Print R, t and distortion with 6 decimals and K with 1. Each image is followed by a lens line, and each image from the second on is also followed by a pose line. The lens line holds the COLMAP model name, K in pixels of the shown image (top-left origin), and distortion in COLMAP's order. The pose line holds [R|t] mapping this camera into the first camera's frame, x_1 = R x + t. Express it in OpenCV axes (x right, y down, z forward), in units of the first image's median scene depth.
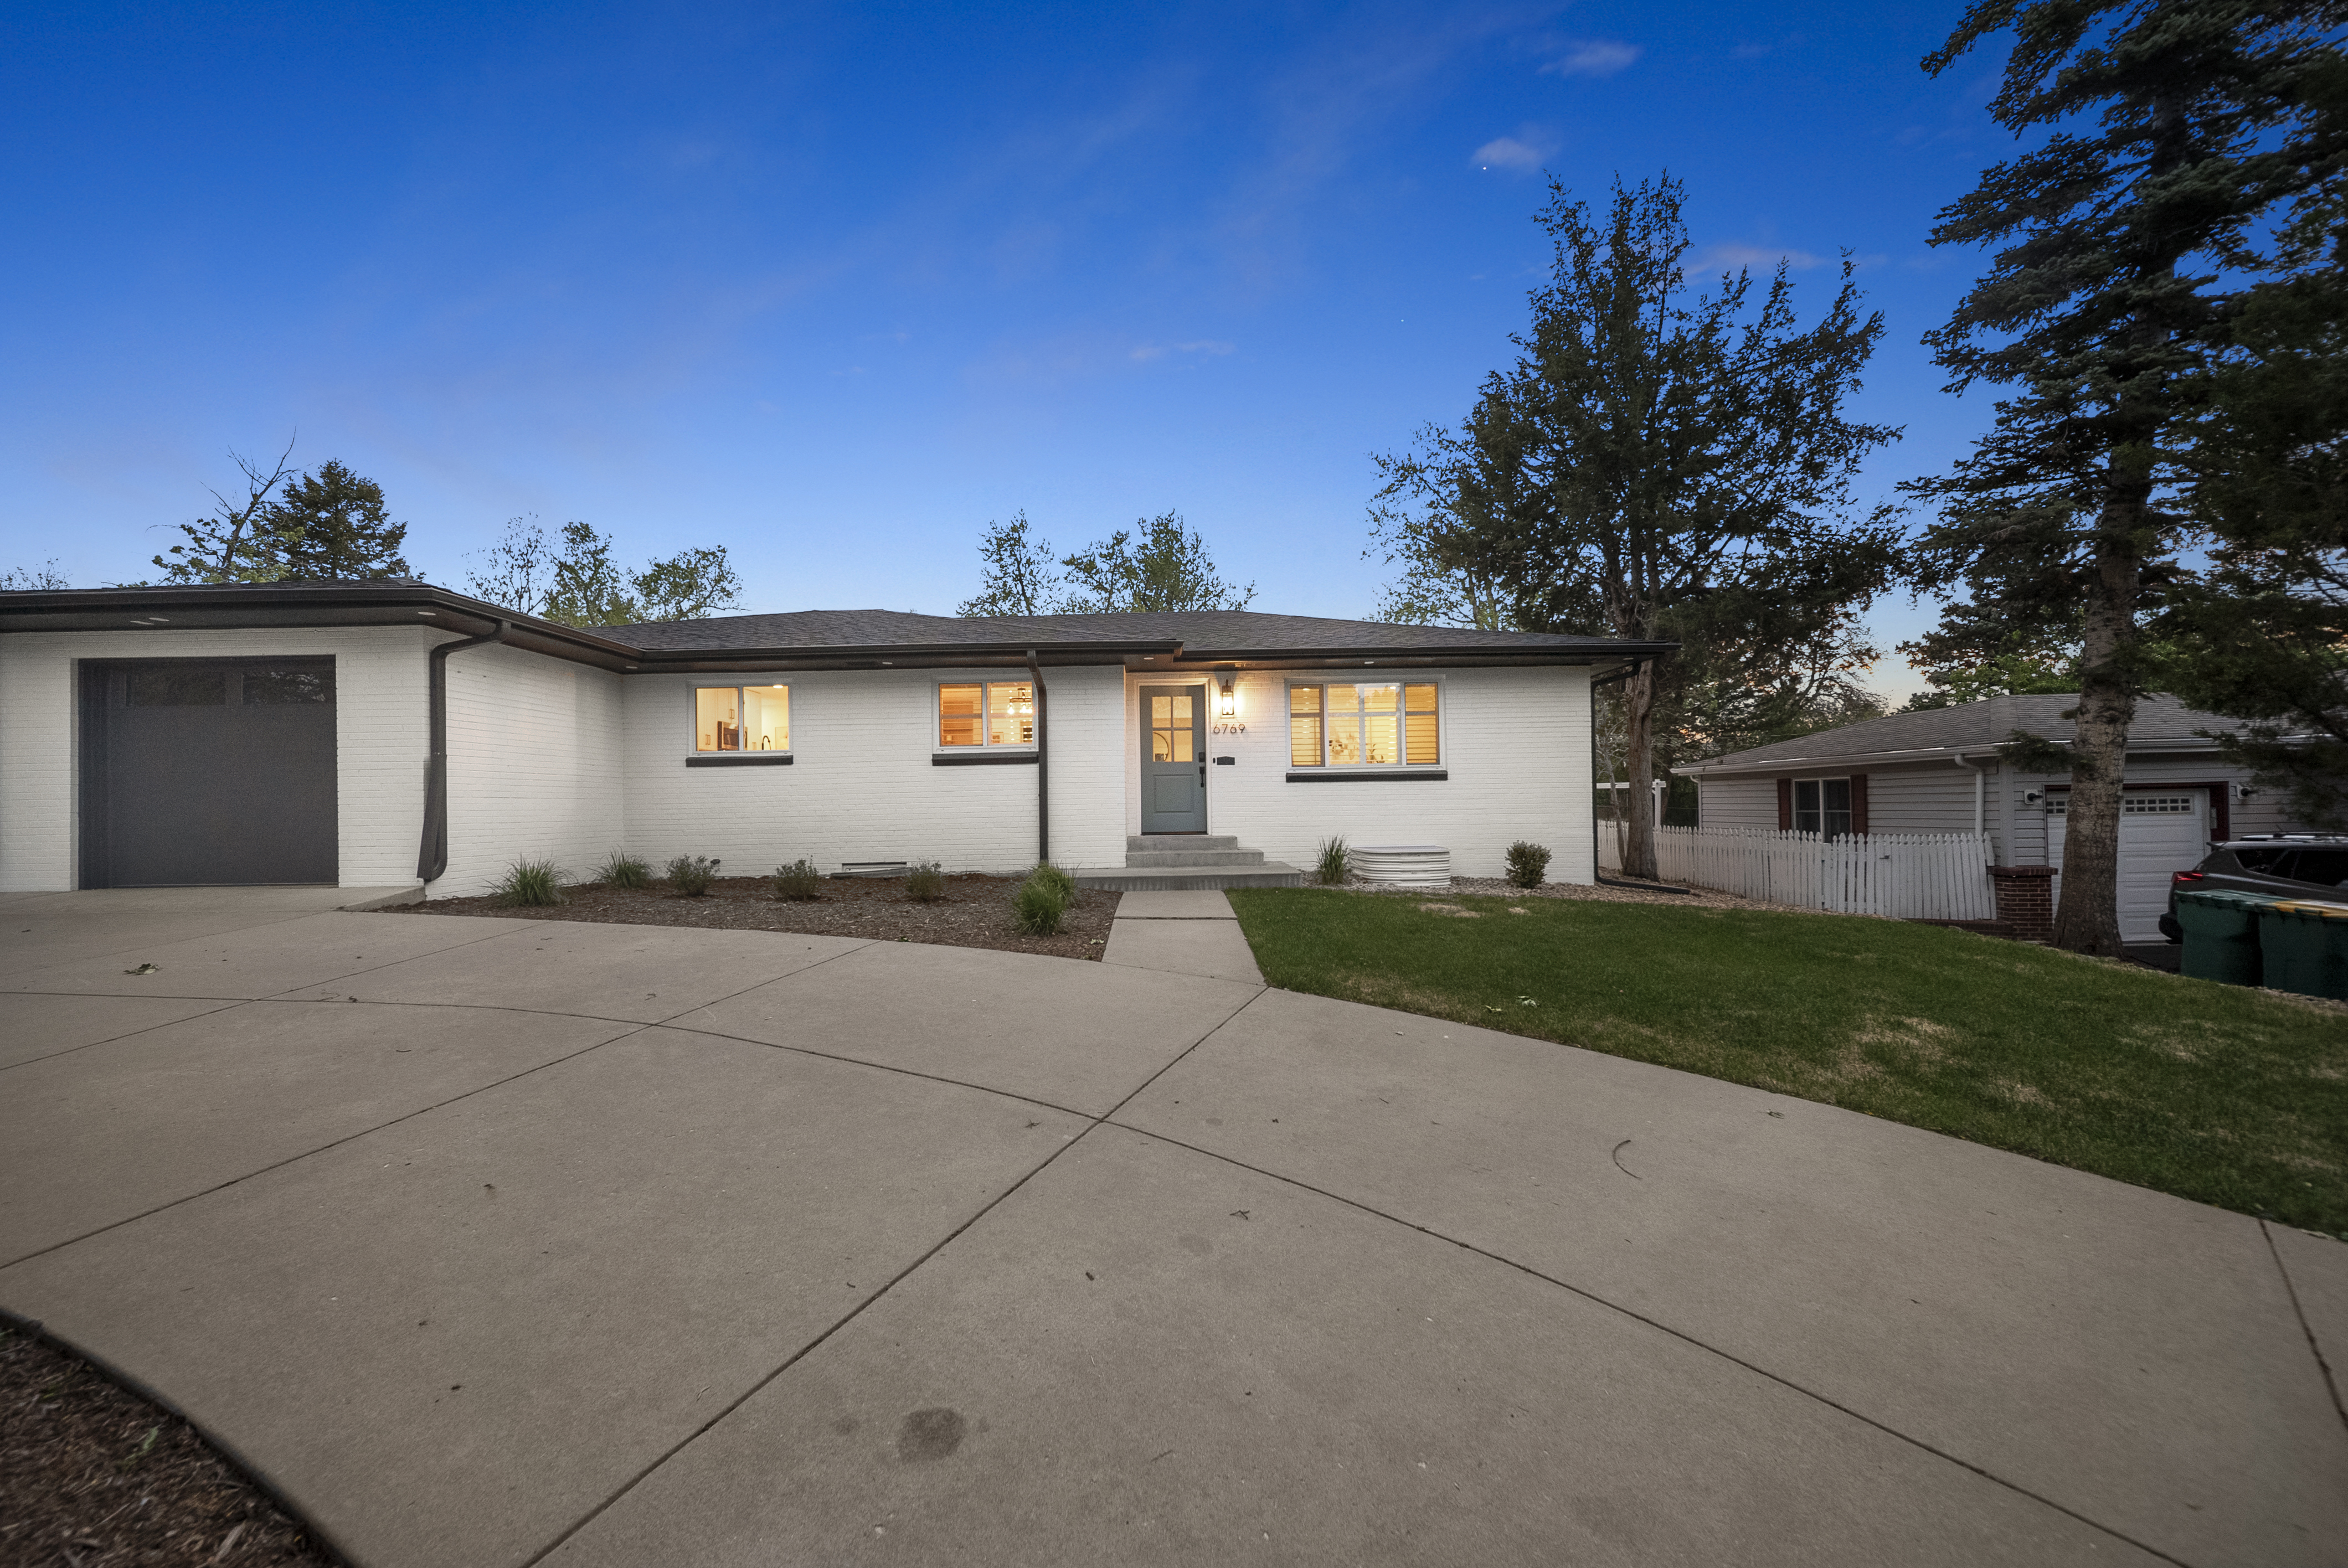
lens RADIAL K [[830.9, 0, 1168.9], [0, 830.9, 793.1], [0, 0, 1]] dist [-0.001261, 0.000308]
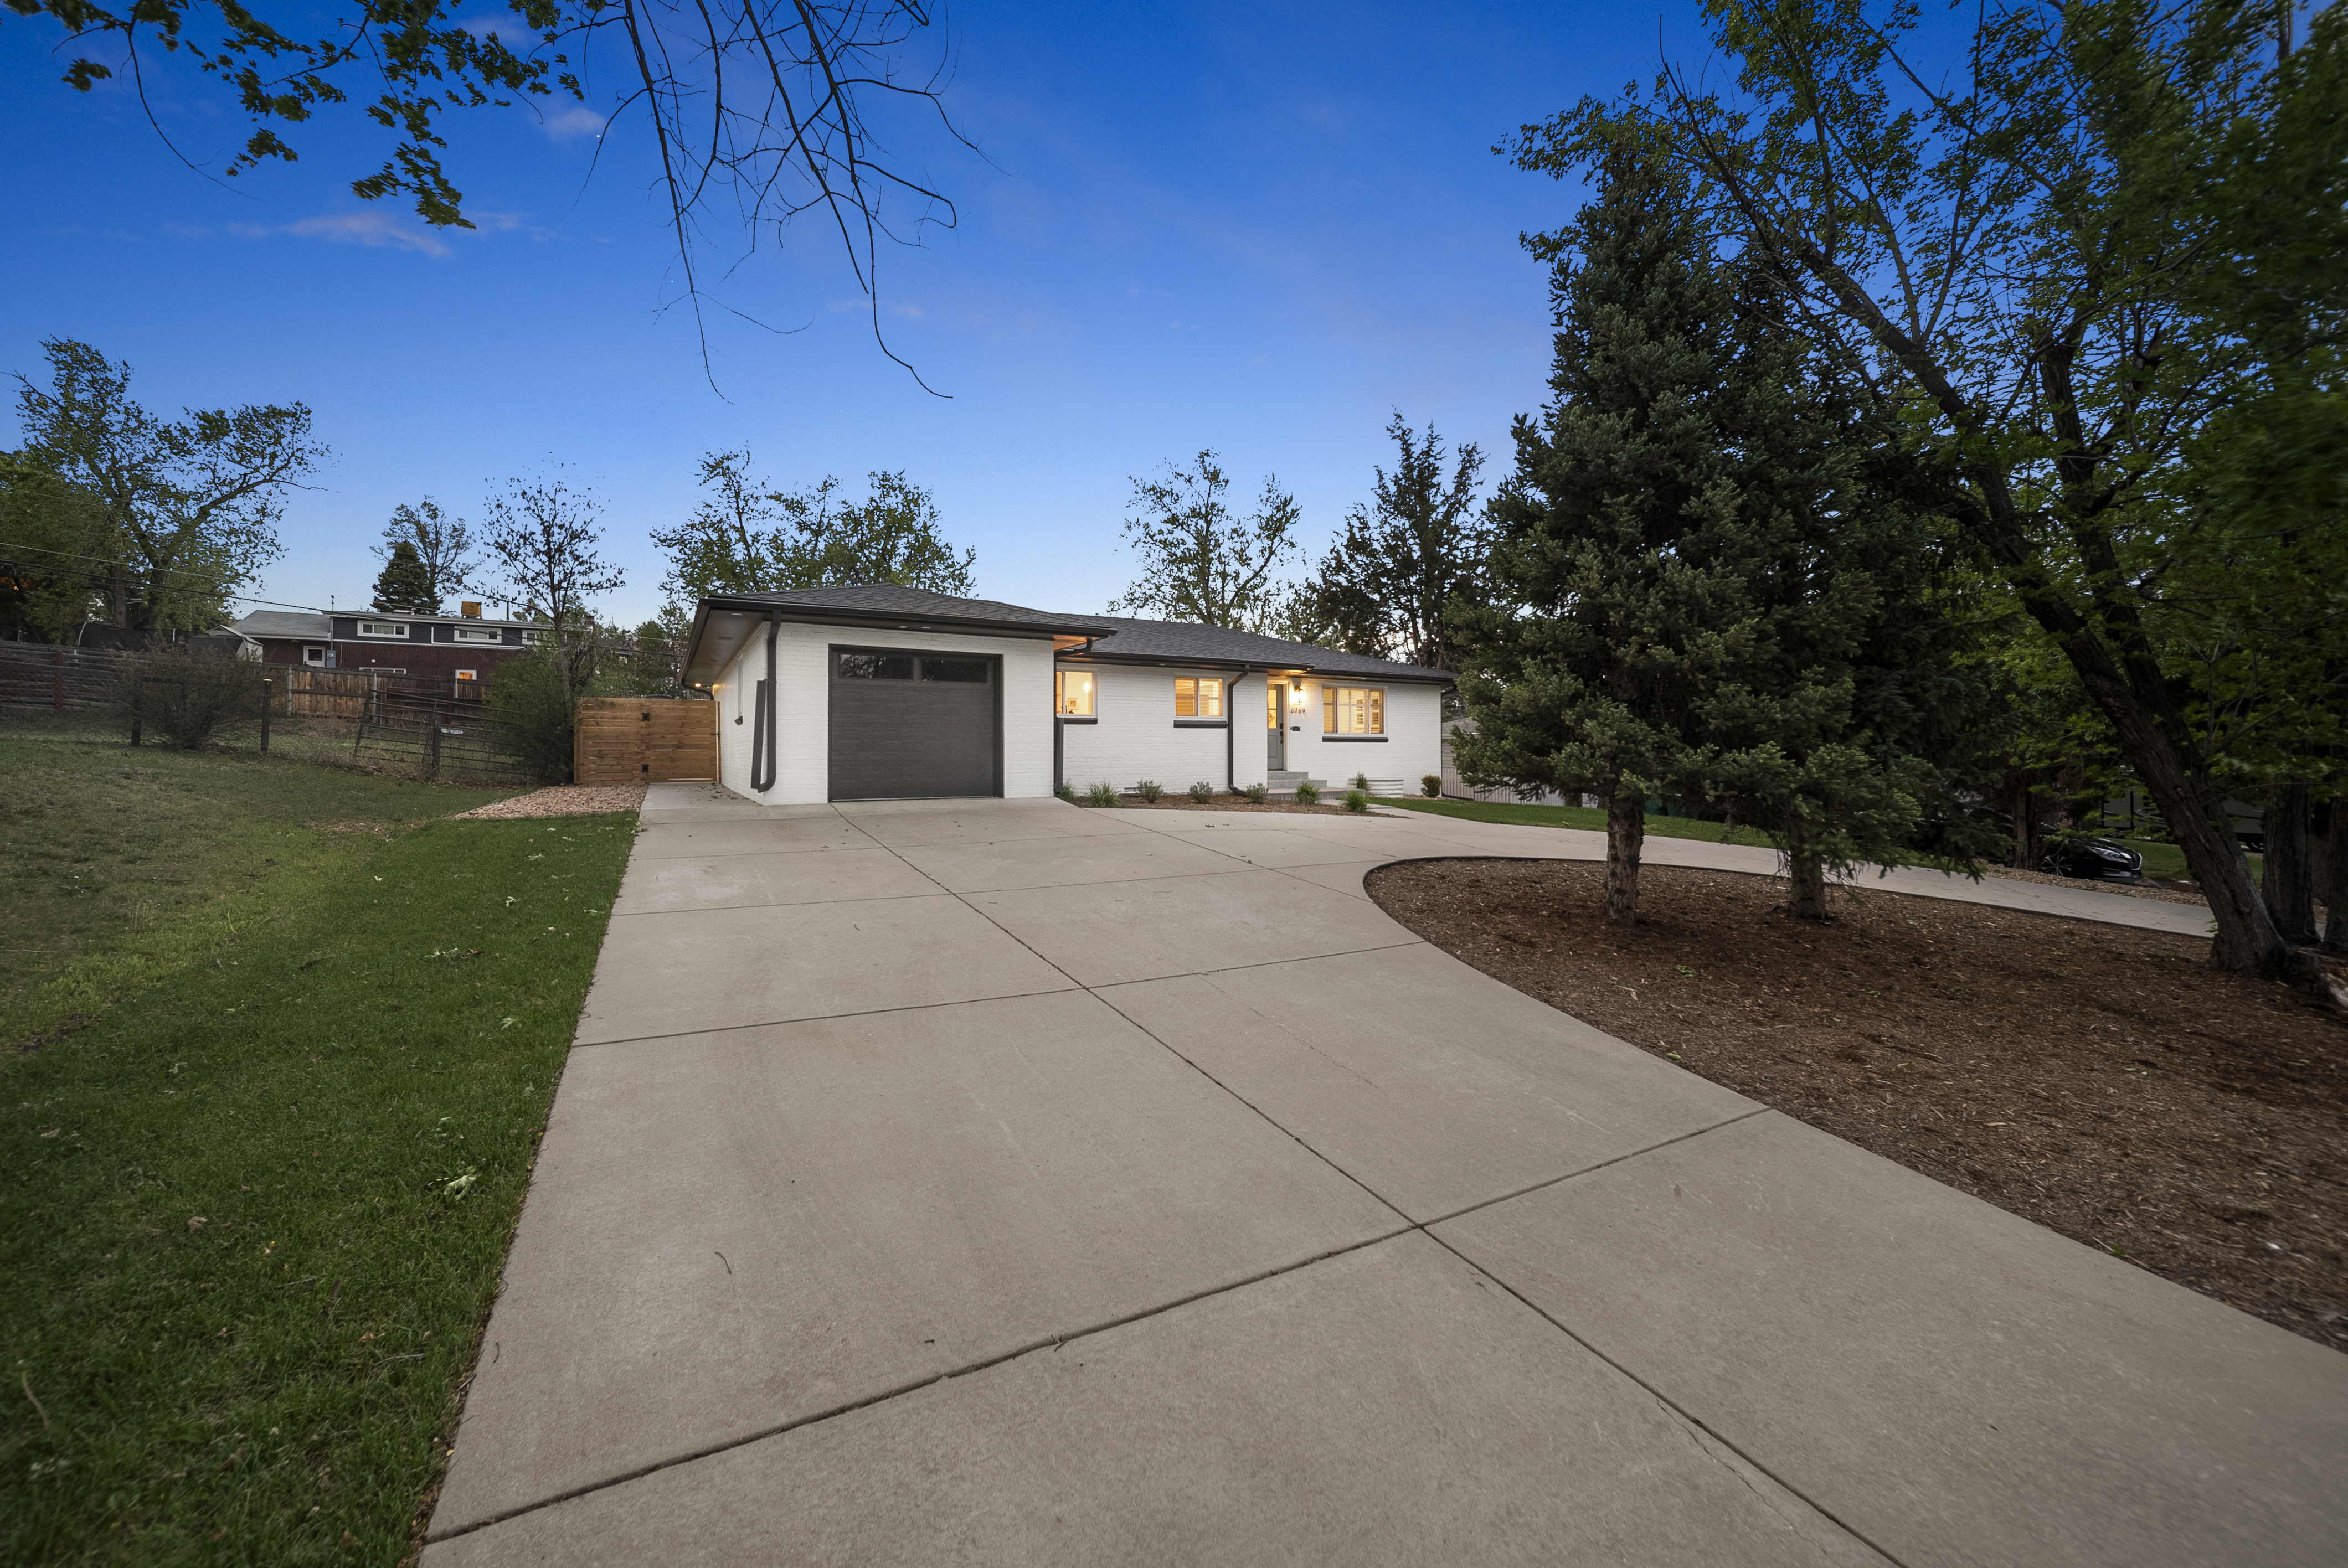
lens RADIAL K [[830.9, 0, 1186.5], [0, 830.9, 741.2], [0, 0, 1]] dist [-0.001261, 0.000308]
pose [[0.850594, 0.020609, 0.525419, -1.028902], [-0.020345, 0.999773, -0.006278, 0.002448], [-0.525429, -0.005349, 0.850821, -0.356622]]
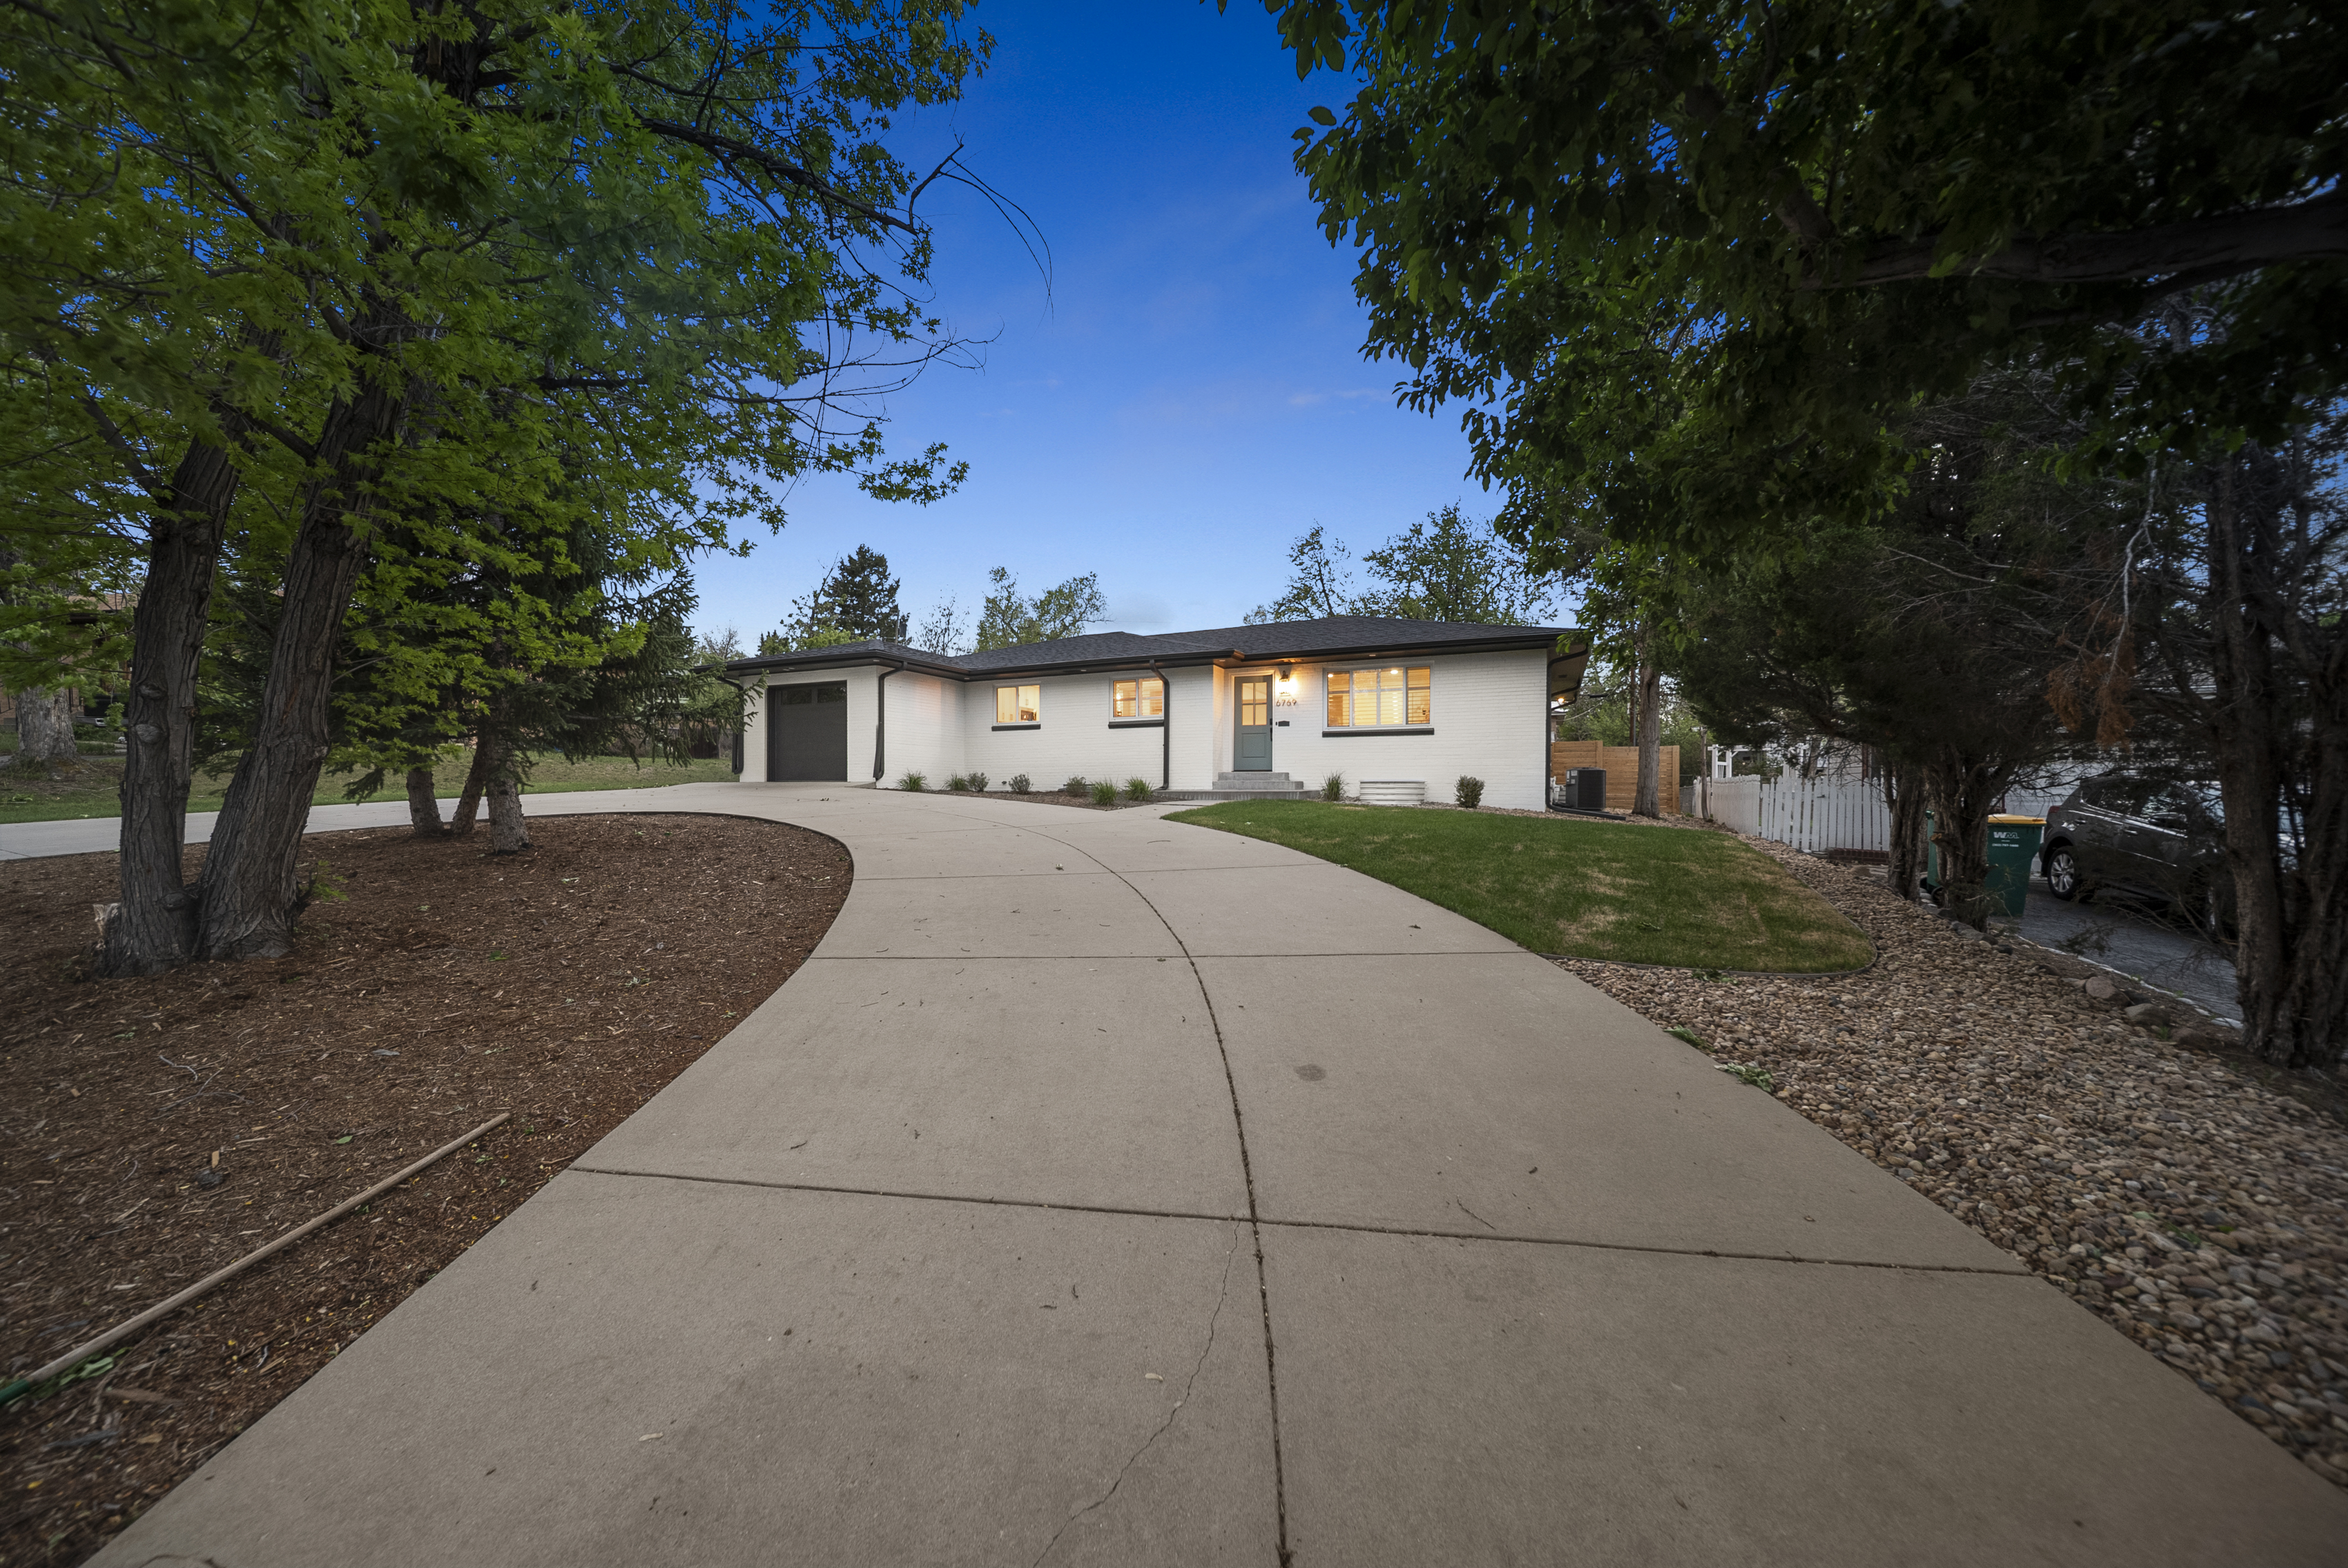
lens RADIAL K [[830.9, 0, 1179.5], [0, 830.9, 777.9], [0, 0, 1]] dist [-0.001261, 0.000308]
pose [[0.909498, 0.010670, -0.415572, 0.527536], [-0.010443, 0.999941, 0.002818, 0.058538], [0.415577, 0.001777, 0.909556, -0.473010]]
